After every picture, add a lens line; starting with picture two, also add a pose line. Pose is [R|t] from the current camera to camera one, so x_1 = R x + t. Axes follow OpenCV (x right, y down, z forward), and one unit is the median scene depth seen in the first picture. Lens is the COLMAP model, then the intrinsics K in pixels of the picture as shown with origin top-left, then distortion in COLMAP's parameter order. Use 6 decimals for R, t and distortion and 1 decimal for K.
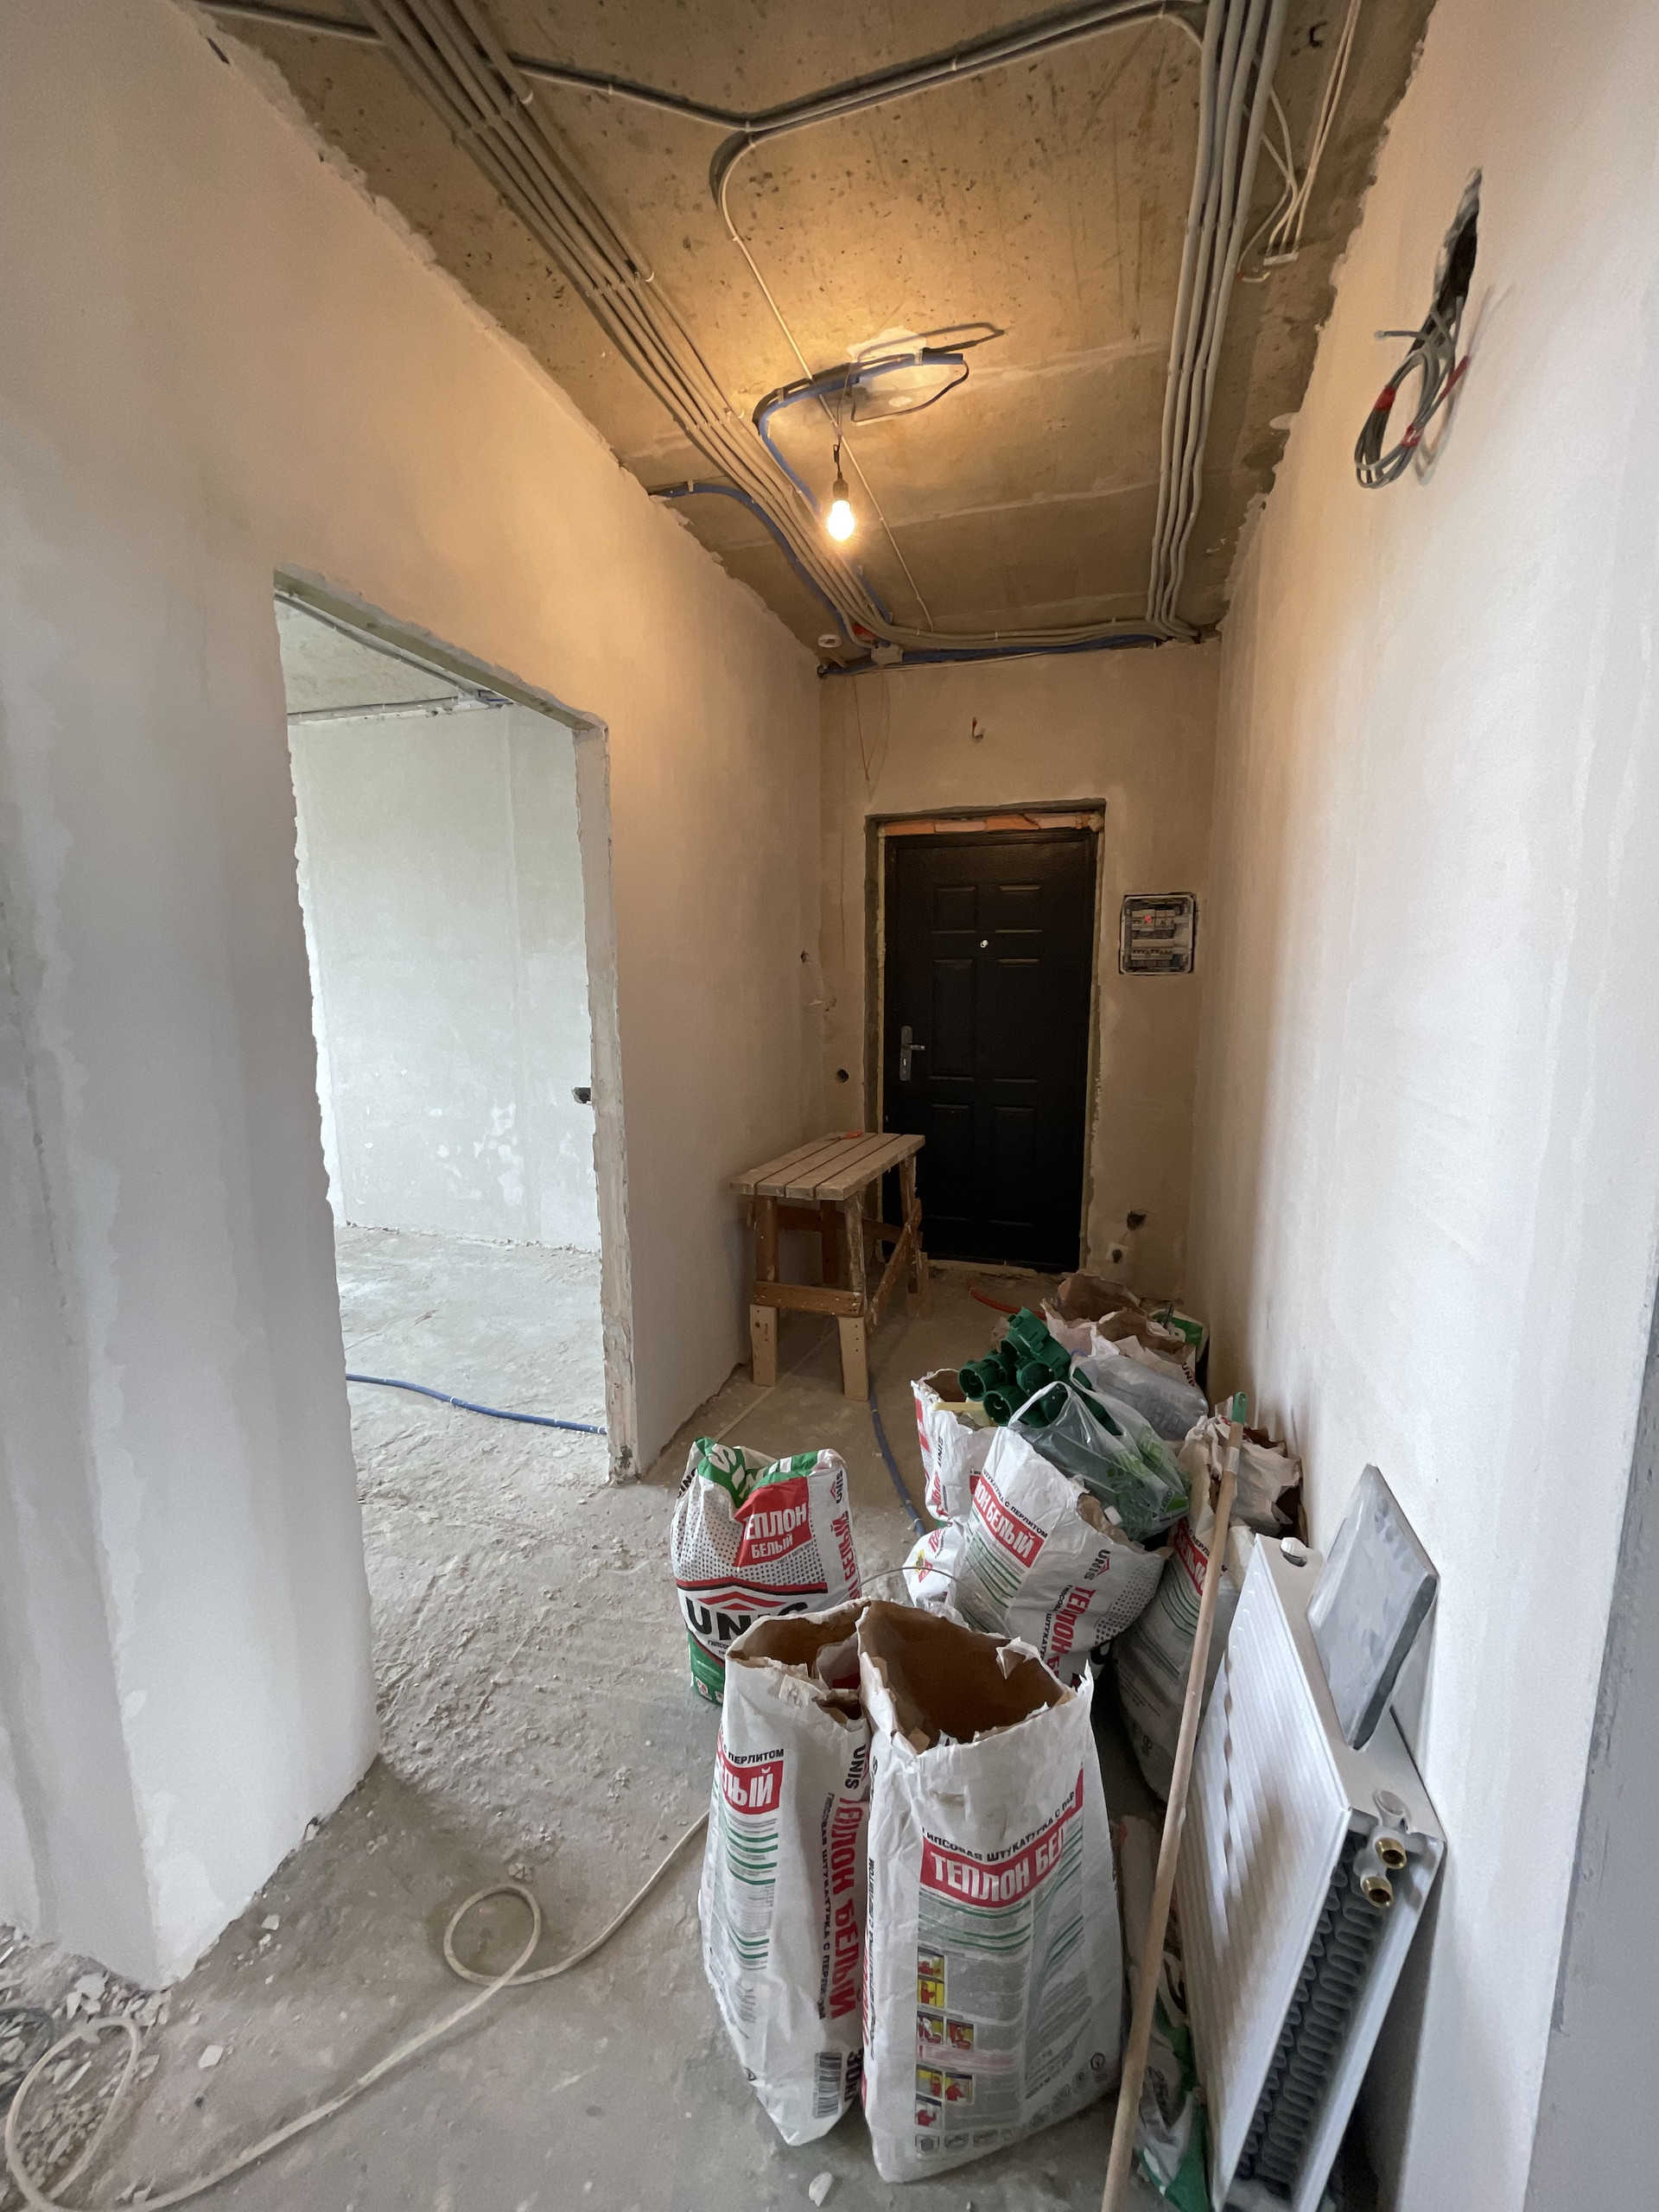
lens RADIAL K [[890.3, 0, 825.4], [0, 890.3, 1104.7], [0, 0, 1]] dist [-0.004307, -0.000066]
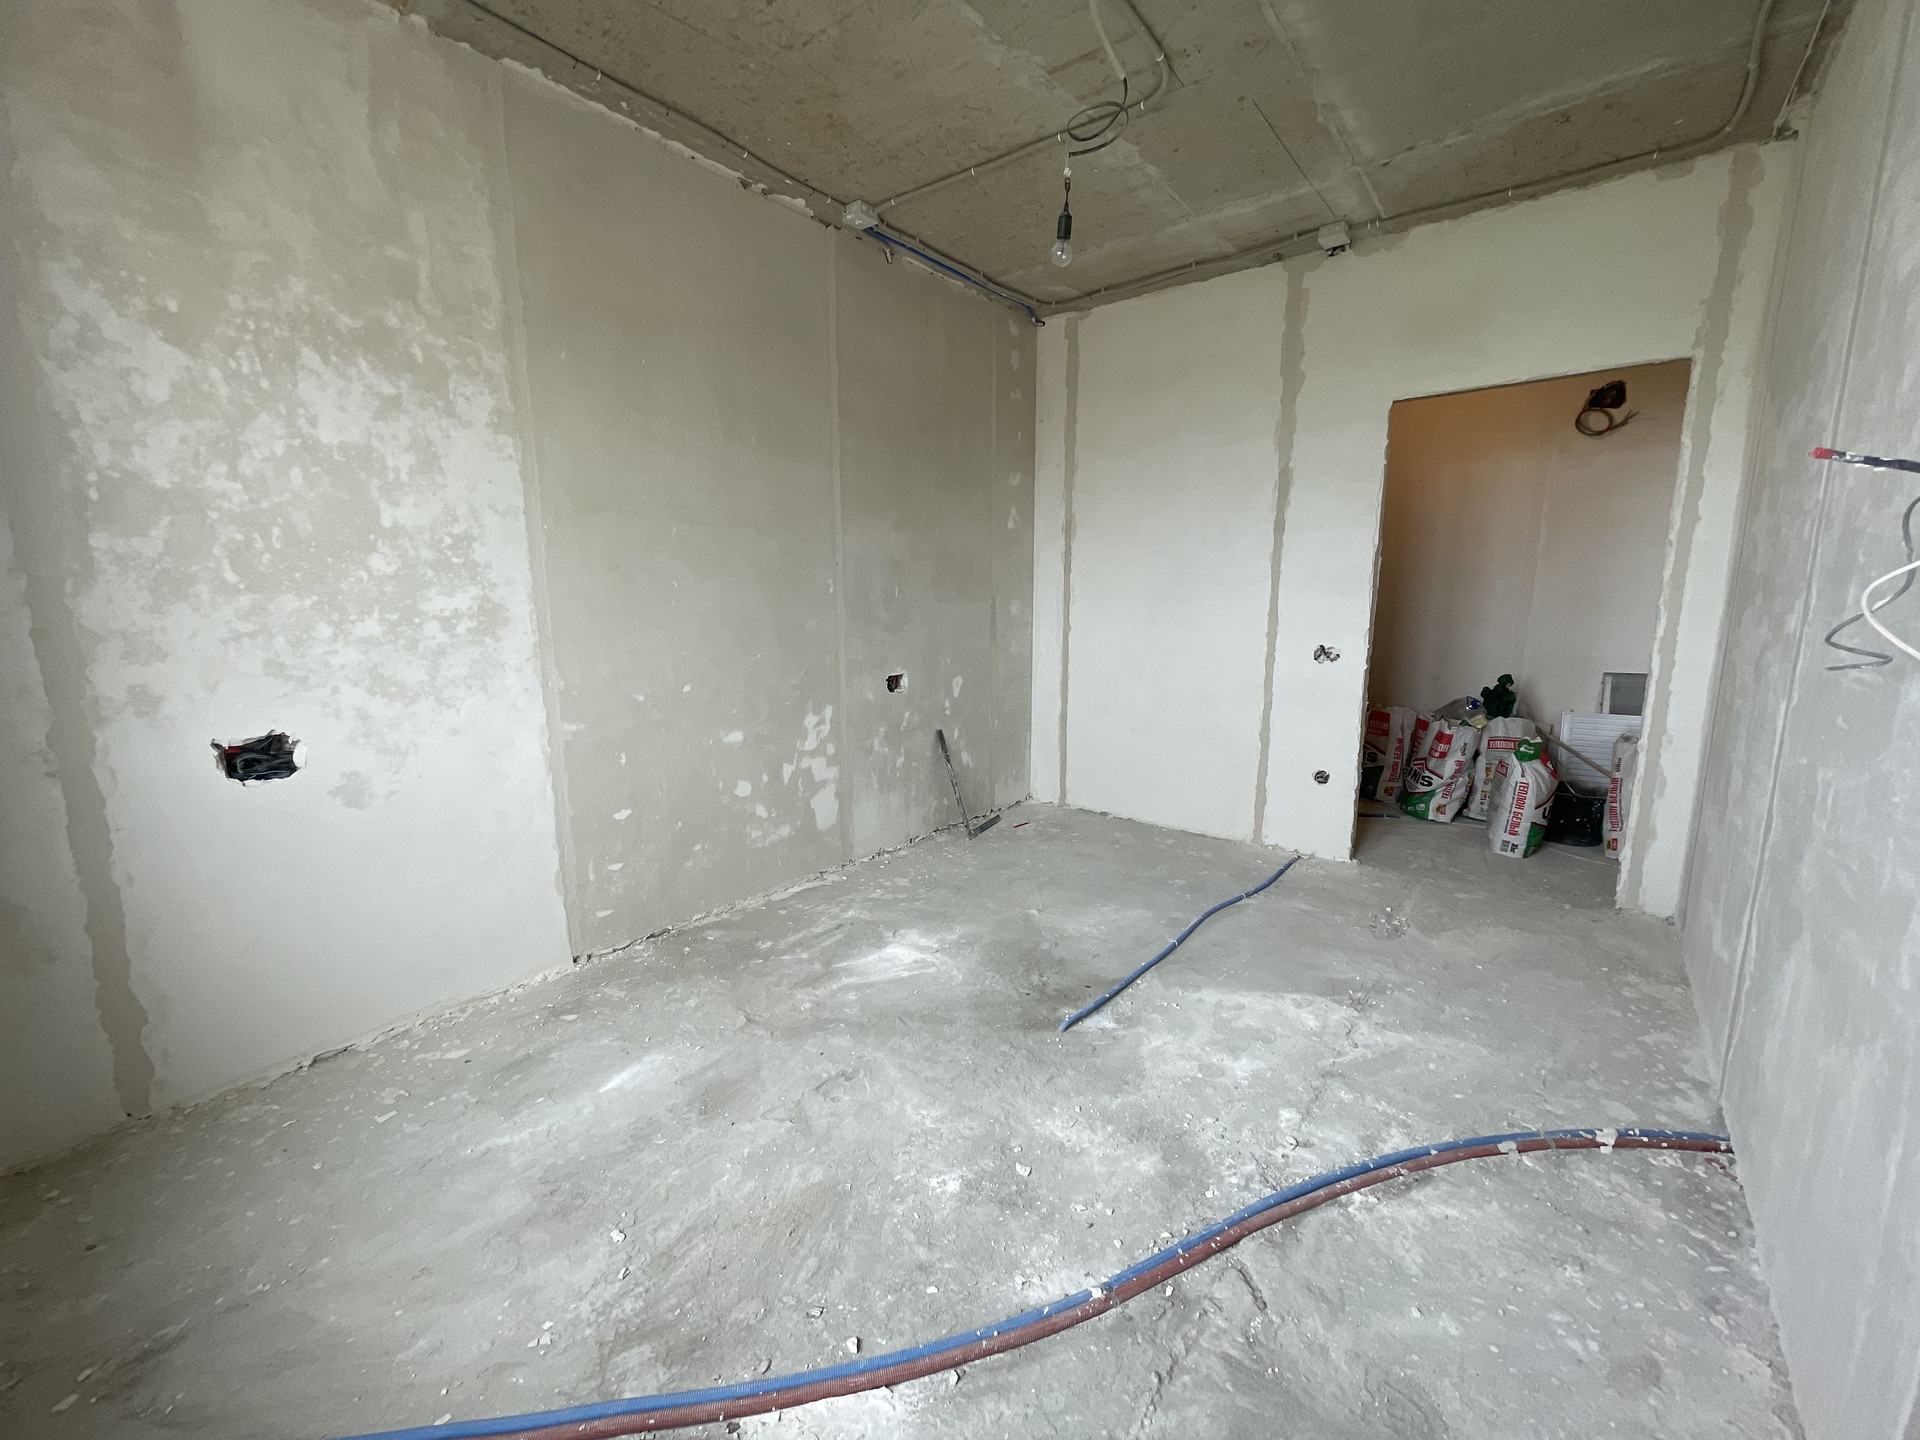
lens RADIAL K [[772.8, 0, 961.8], [0, 772.8, 718.5], [0, 0, 1]] dist [-0.004307, -0.000066]
pose [[0.359135, -0.146365, 0.921737, -0.966898], [0.143693, 0.984522, 0.100348, -0.043830], [-0.922157, 0.096408, 0.374608, 0.604810]]
